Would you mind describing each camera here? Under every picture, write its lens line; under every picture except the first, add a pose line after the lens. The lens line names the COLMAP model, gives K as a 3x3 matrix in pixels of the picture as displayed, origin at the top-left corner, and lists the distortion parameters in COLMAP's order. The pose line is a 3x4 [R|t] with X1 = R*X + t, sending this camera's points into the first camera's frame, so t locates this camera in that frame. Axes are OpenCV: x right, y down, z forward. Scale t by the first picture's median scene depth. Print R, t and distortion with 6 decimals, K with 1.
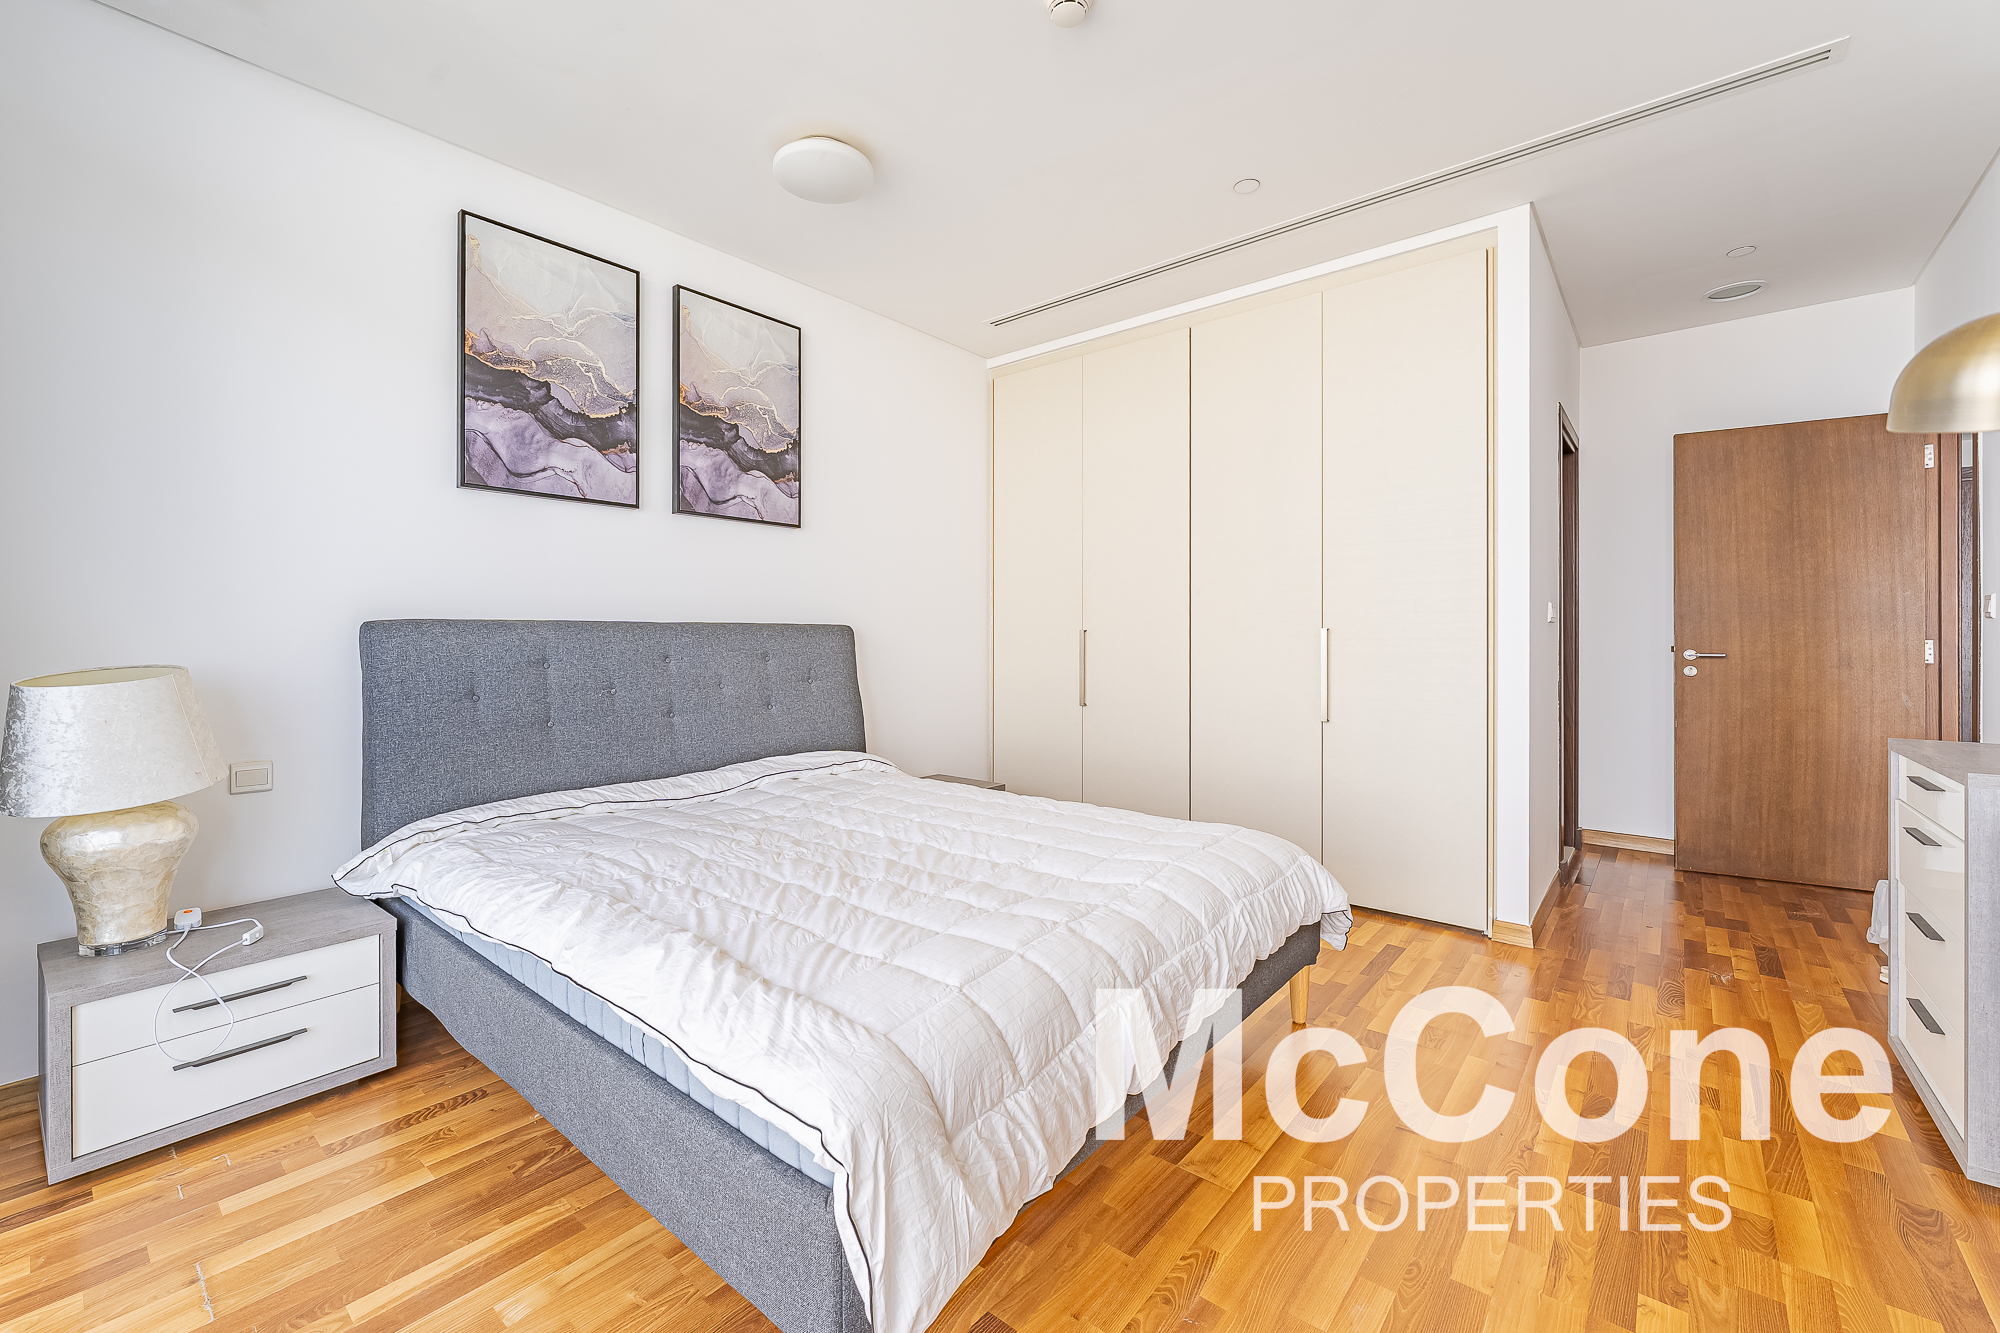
lens RADIAL K [[829.8, 0, 961.0], [0, 829.8, 638.4], [0, 0, 1]] dist [-0.000579, 0.000002]
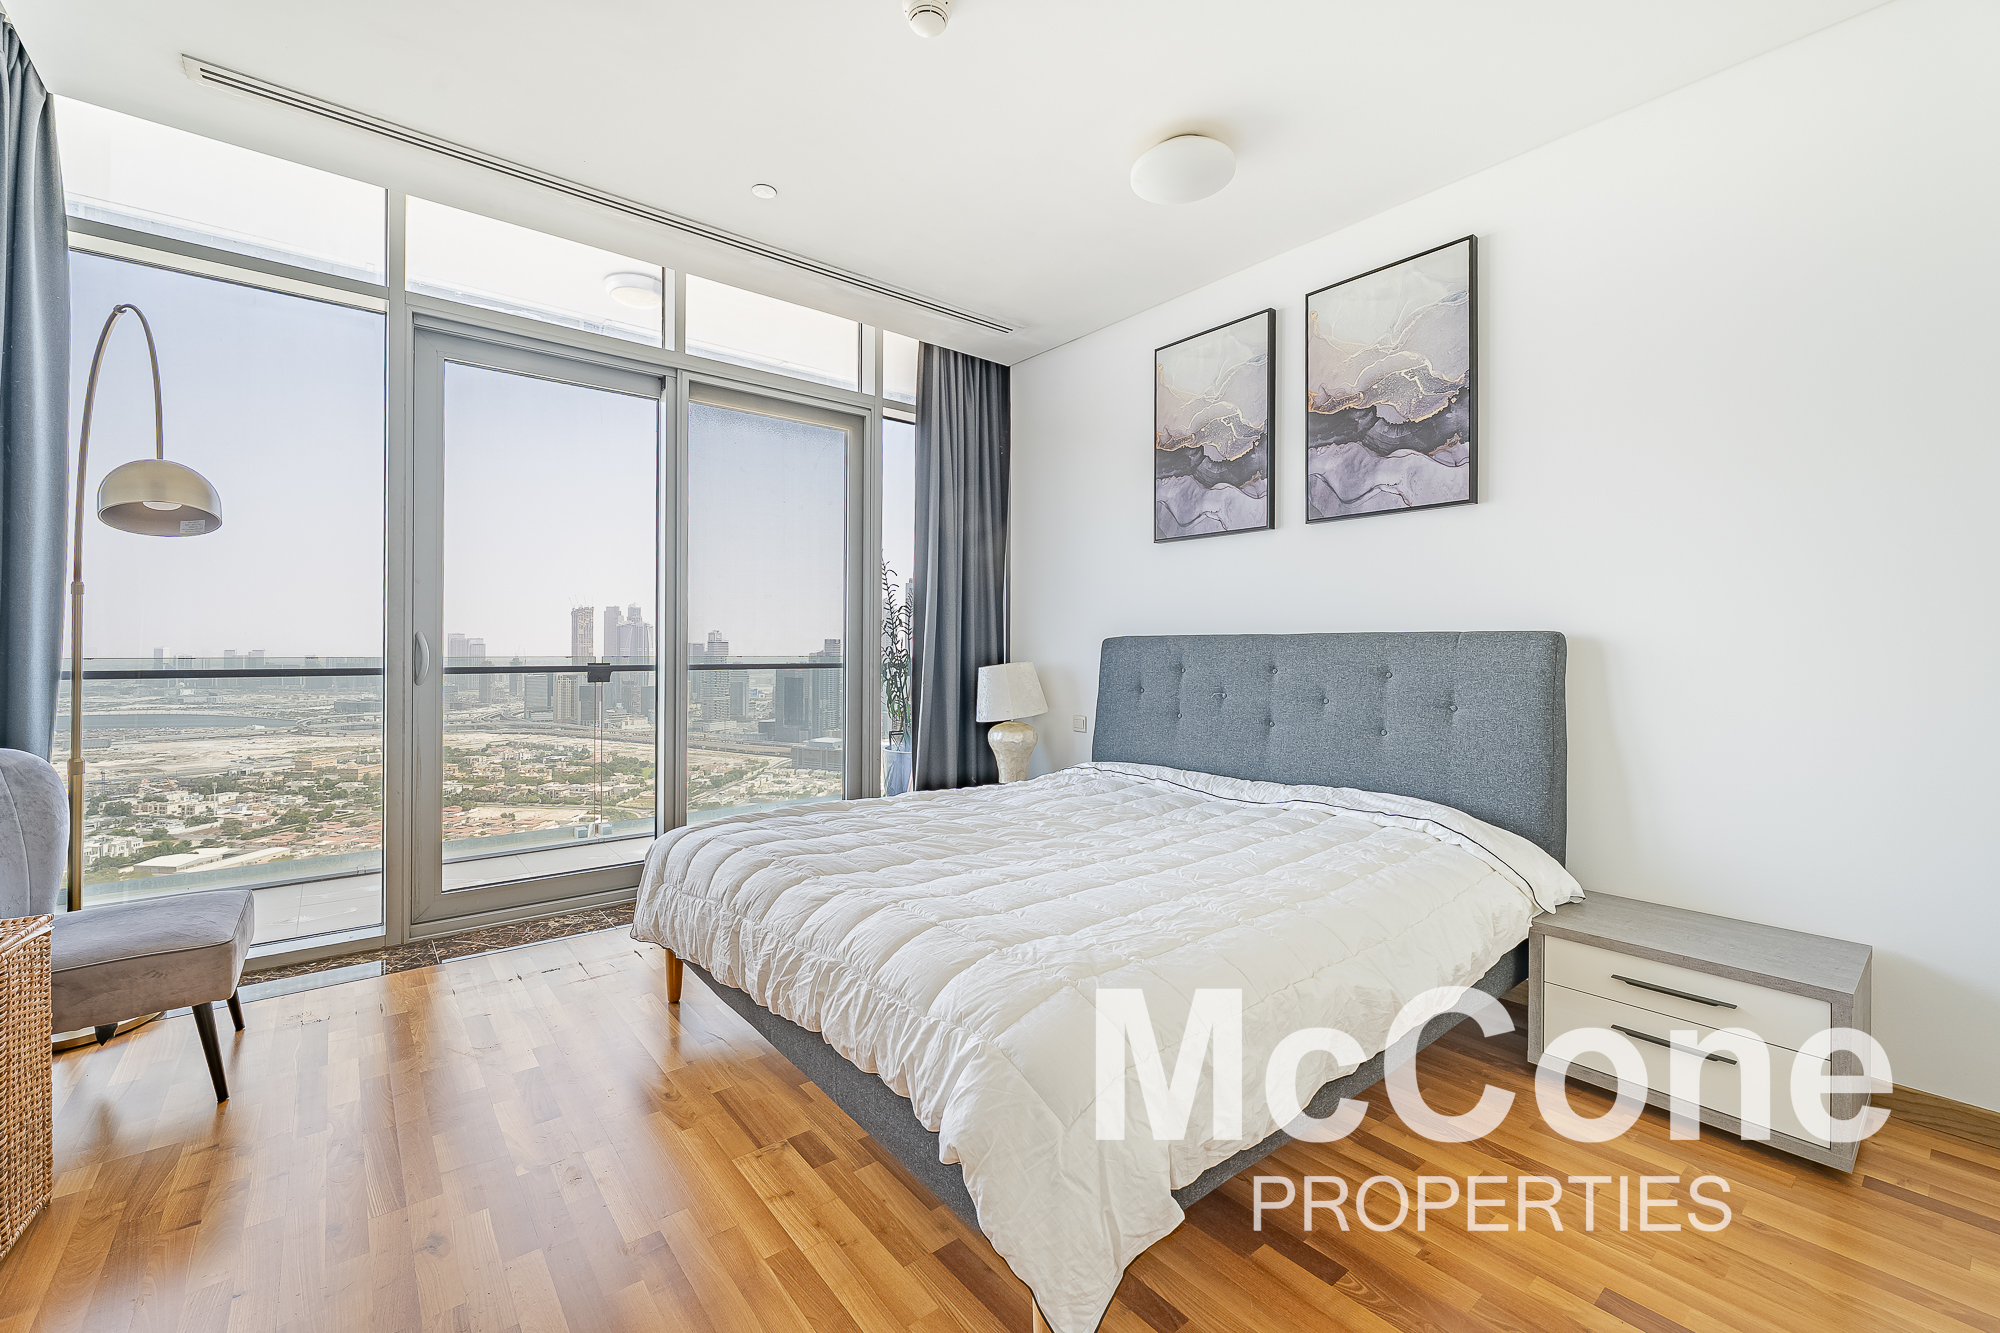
lens RADIAL K [[811.0, 0, 978.4], [0, 811.0, 650.4], [0, 0, 1]] dist [-0.001343, -0.000057]
pose [[-0.177888, 0.002903, -0.984046, 0.658235], [-0.001561, 0.999994, 0.003232, -0.001739], [0.984049, 0.002111, -0.177883, 0.754746]]
